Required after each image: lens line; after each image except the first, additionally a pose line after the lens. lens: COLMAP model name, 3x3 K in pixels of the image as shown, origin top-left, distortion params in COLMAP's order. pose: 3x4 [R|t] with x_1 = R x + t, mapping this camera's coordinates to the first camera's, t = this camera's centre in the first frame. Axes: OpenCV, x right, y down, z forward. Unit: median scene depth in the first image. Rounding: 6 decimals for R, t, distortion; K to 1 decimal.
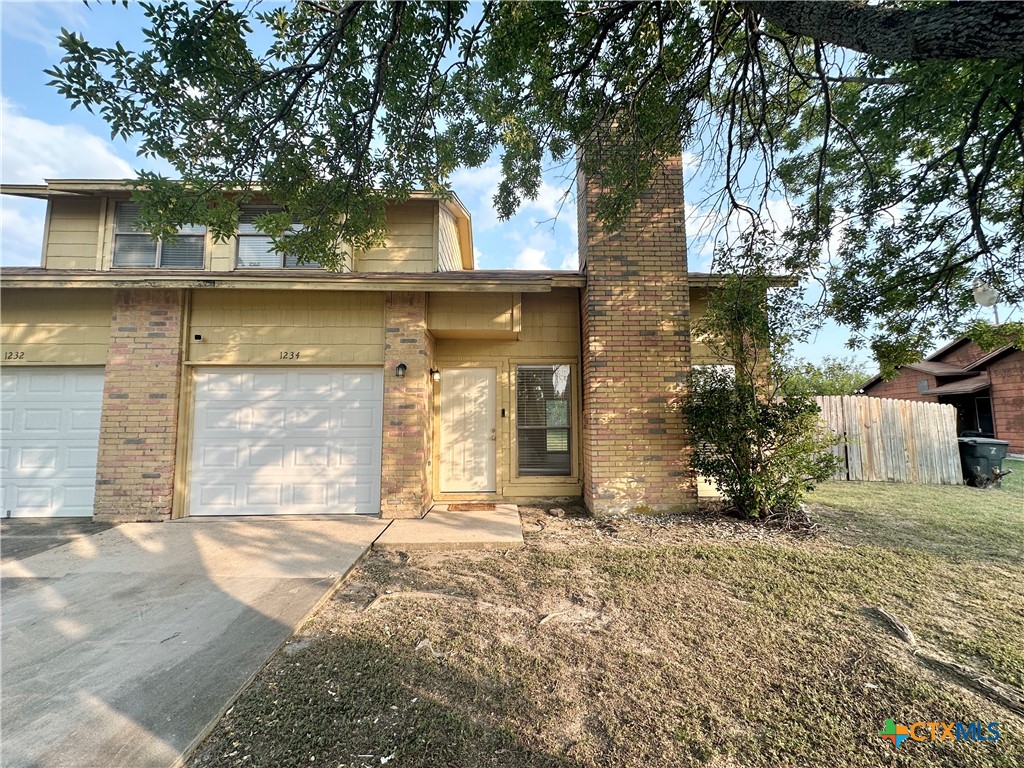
lens RADIAL K [[408.3, 0, 512.5], [0, 408.3, 383.4], [0, 0, 1]] dist [-0.001117, 0.000415]
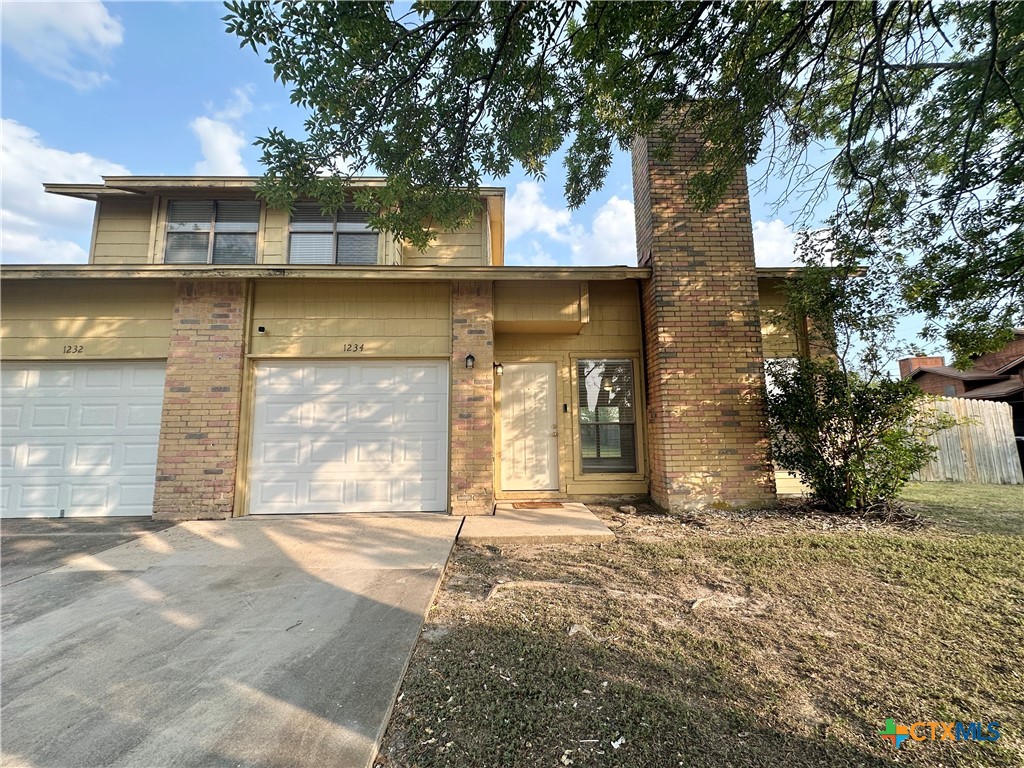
lens RADIAL K [[408.3, 0, 512.5], [0, 408.3, 383.4], [0, 0, 1]] dist [-0.001117, 0.000415]
pose [[0.999975, -0.007018, -0.001281, -0.170638], [0.006963, 0.999218, -0.038933, 0.058445], [0.001553, 0.038923, 0.999241, 0.030580]]
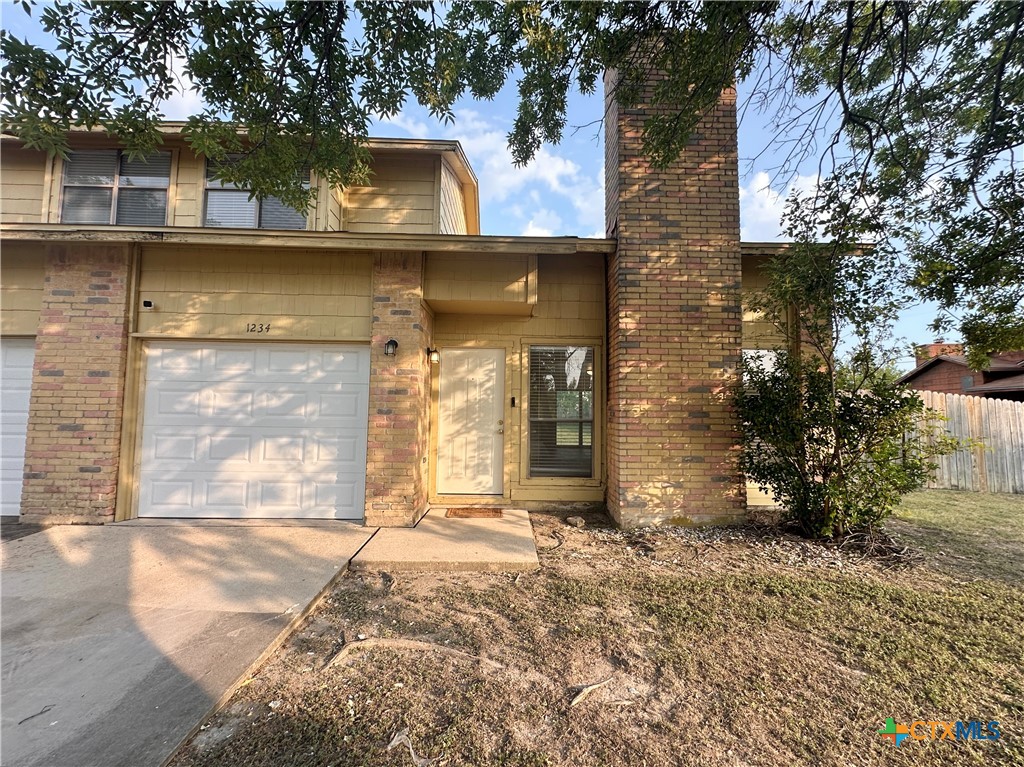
lens RADIAL K [[418.4, 0, 512.5], [0, 418.4, 382.6], [0, 0, 1]] dist [-0.001331, 0.000437]
pose [[0.999783, 0.017294, -0.011603, -0.016940], [-0.017053, 0.999643, 0.020562, 0.016628], [0.011955, -0.020360, 0.999721, 0.156448]]
